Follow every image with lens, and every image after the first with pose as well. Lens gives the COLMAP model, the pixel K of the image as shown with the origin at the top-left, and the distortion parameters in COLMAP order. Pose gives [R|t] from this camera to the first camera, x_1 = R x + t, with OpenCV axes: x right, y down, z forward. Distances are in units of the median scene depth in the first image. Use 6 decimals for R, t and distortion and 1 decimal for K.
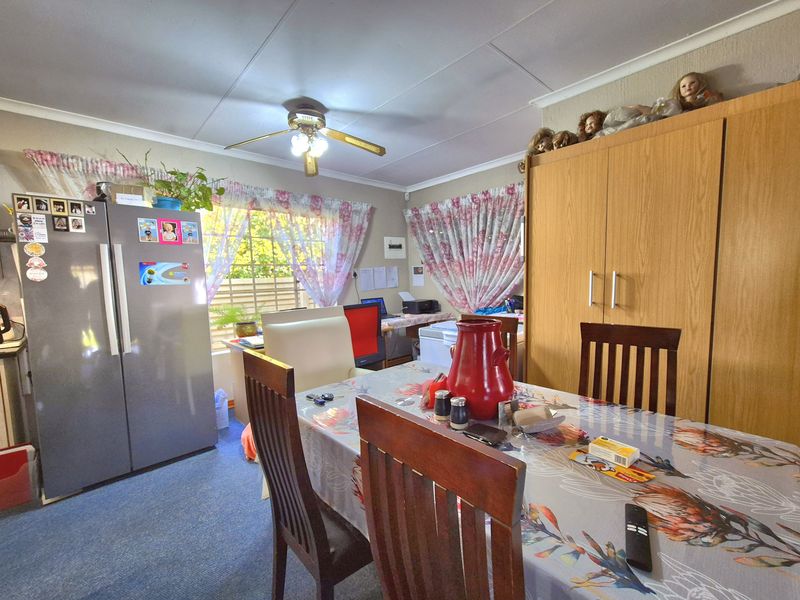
lens RADIAL K [[323.8, 0, 400.4], [0, 323.8, 301.8], [0, 0, 1]] dist [0.002181, 0.000044]
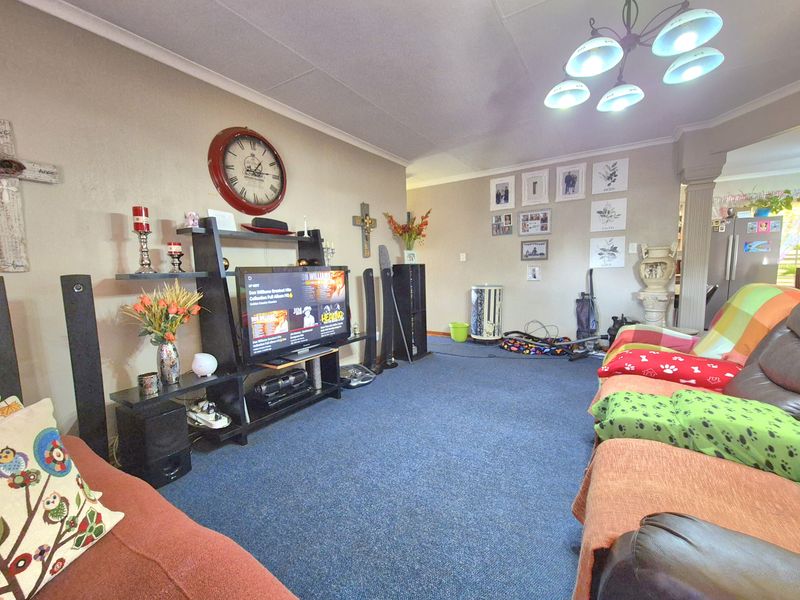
lens RADIAL K [[323.8, 0, 403.1], [0, 323.8, 300.3], [0, 0, 1]] dist [0.002181, 0.000044]
pose [[0.210092, 0.128288, -0.969228, 0.960933], [-0.069897, 0.990788, 0.115990, 0.187722], [0.975180, 0.043378, 0.217123, -1.820369]]
